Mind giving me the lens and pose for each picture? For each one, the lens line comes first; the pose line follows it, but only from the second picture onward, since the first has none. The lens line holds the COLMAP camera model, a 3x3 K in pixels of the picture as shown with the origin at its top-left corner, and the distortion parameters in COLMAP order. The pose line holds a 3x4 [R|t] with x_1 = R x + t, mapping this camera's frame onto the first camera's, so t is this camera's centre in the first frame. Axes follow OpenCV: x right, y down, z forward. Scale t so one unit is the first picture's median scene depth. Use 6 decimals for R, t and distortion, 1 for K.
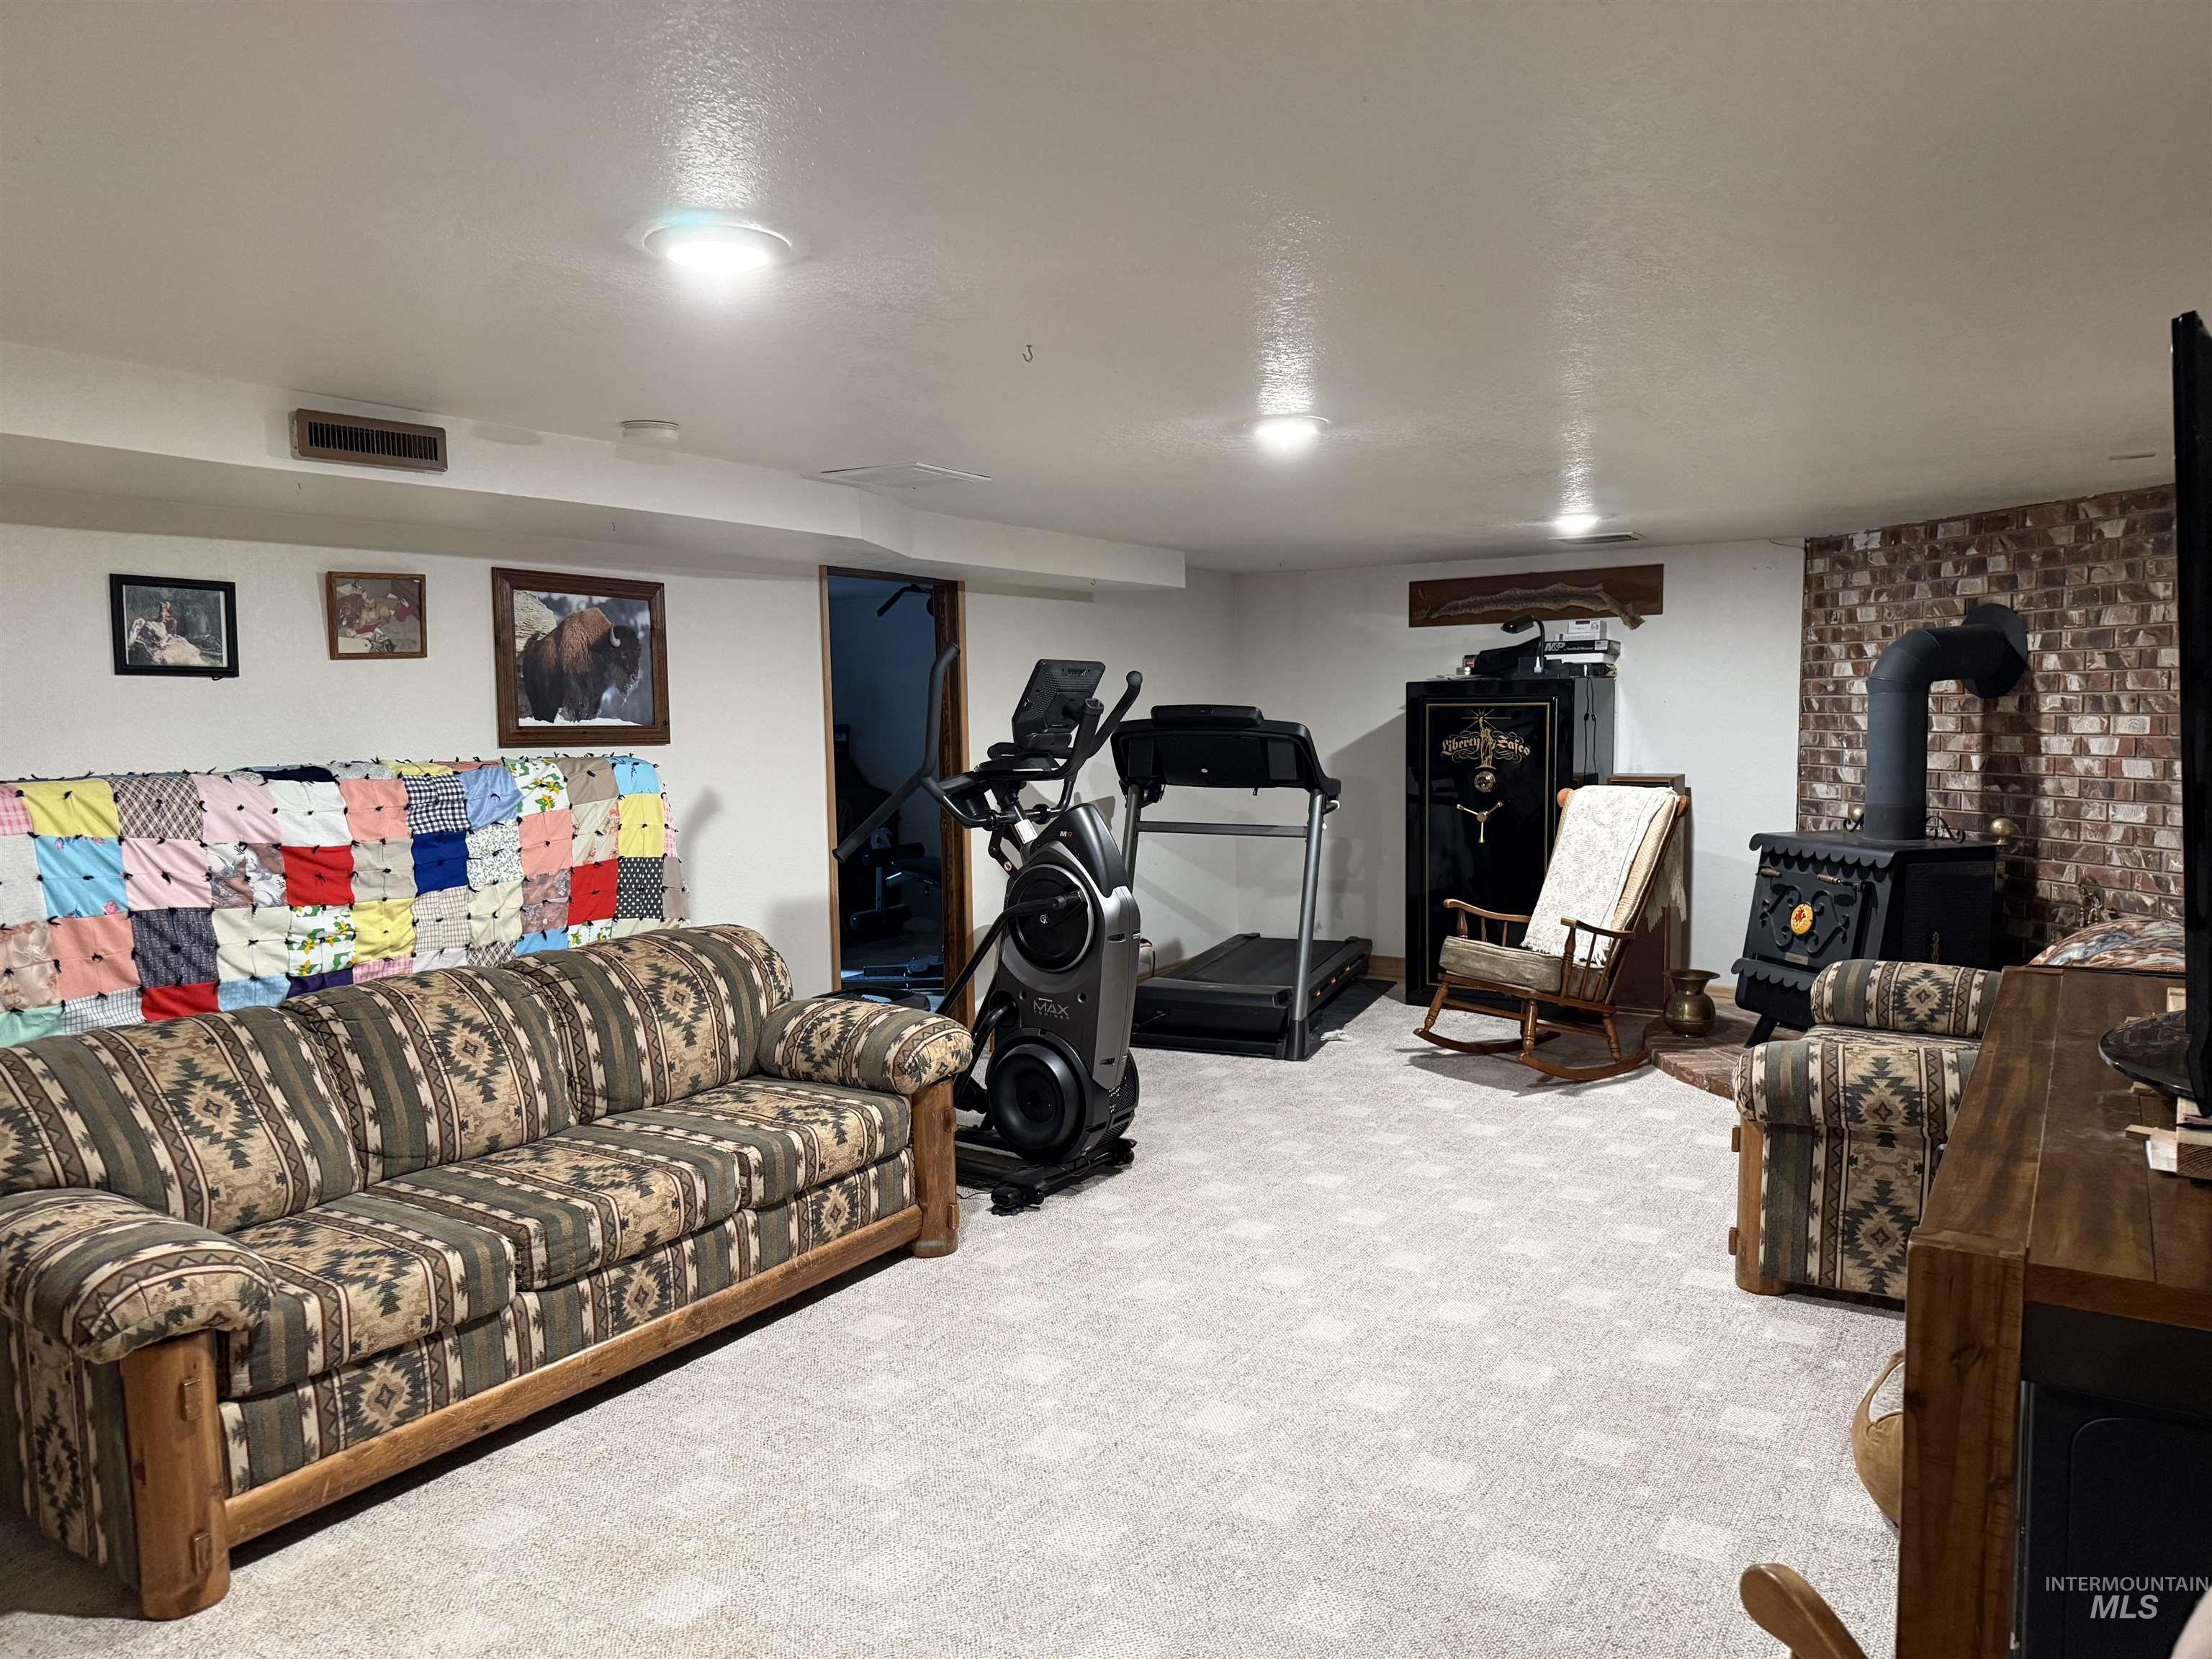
lens RADIAL K [[1555.0, 0, 1105.6], [0, 1555.0, 846.6], [0, 0, 1]] dist [0.005734, -0.010225]
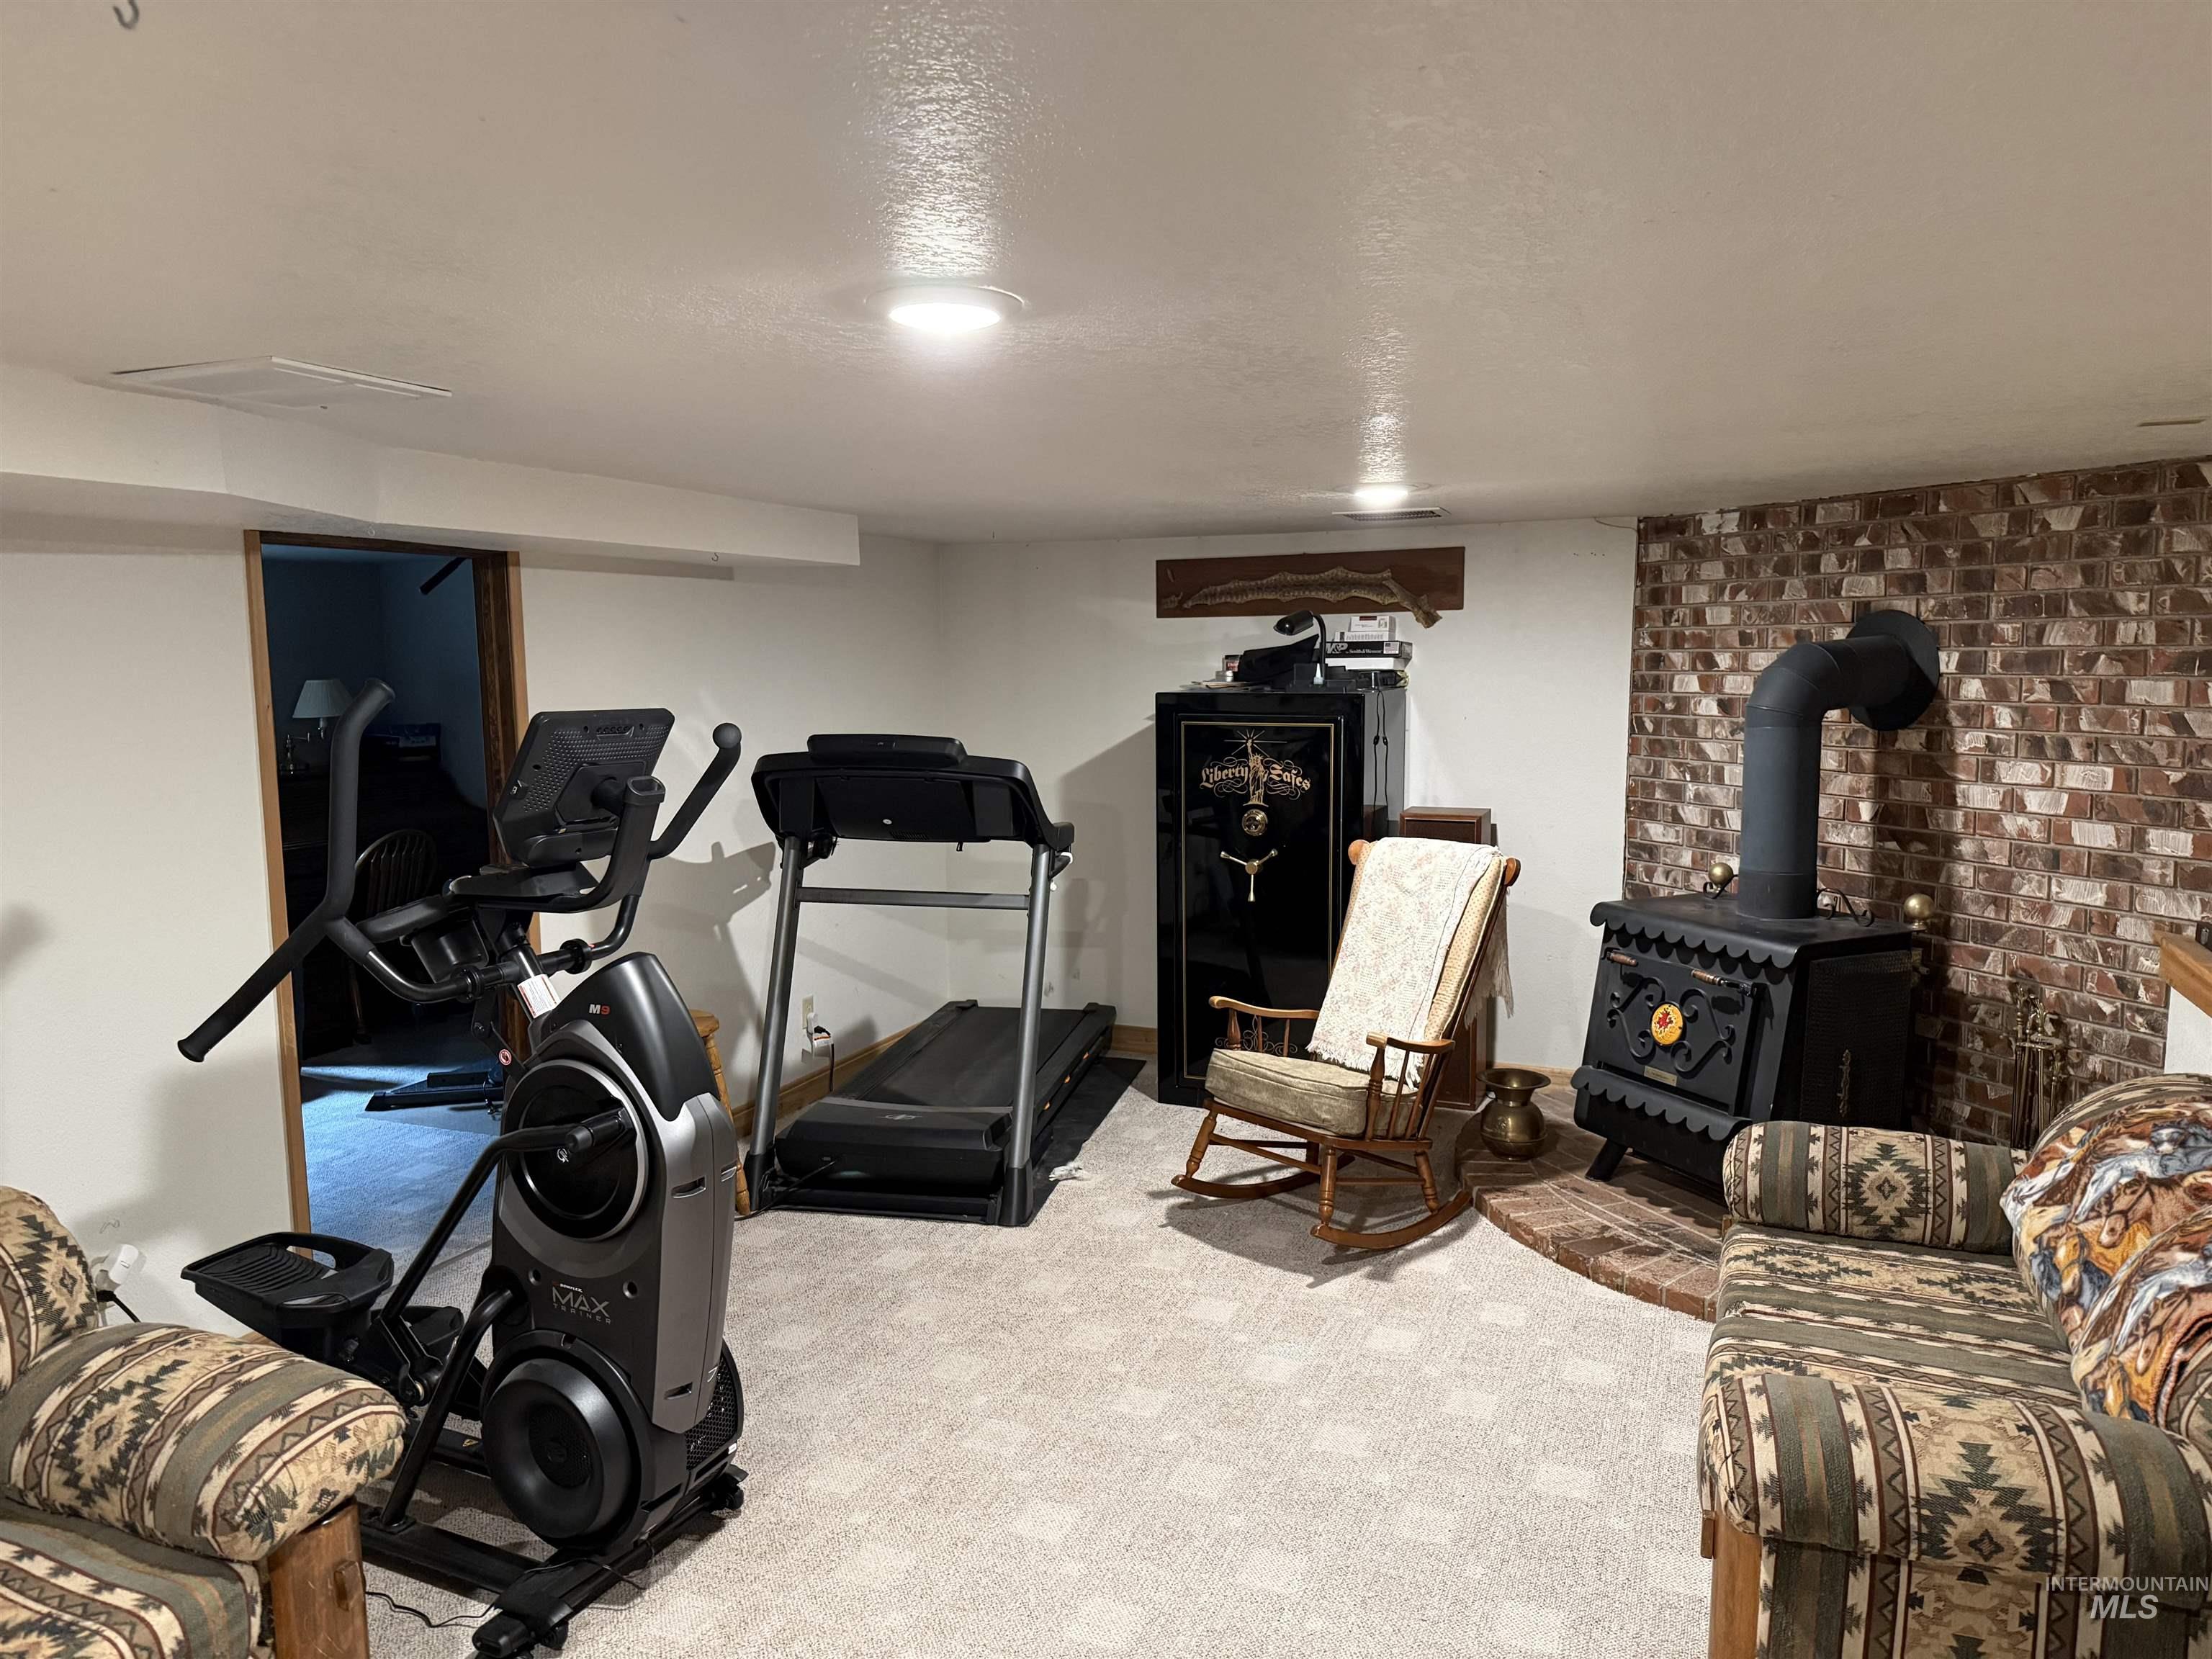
lens RADIAL K [[1623.6, 0, 1135.3], [0, 1623.6, 888.7], [0, 0, 1]] dist [0.098011, -0.128365]
pose [[0.983374, -0.016000, 0.180886, 0.044095], [0.008140, 0.998994, 0.044110, -0.056949], [-0.181410, -0.041904, 0.982514, 0.253270]]
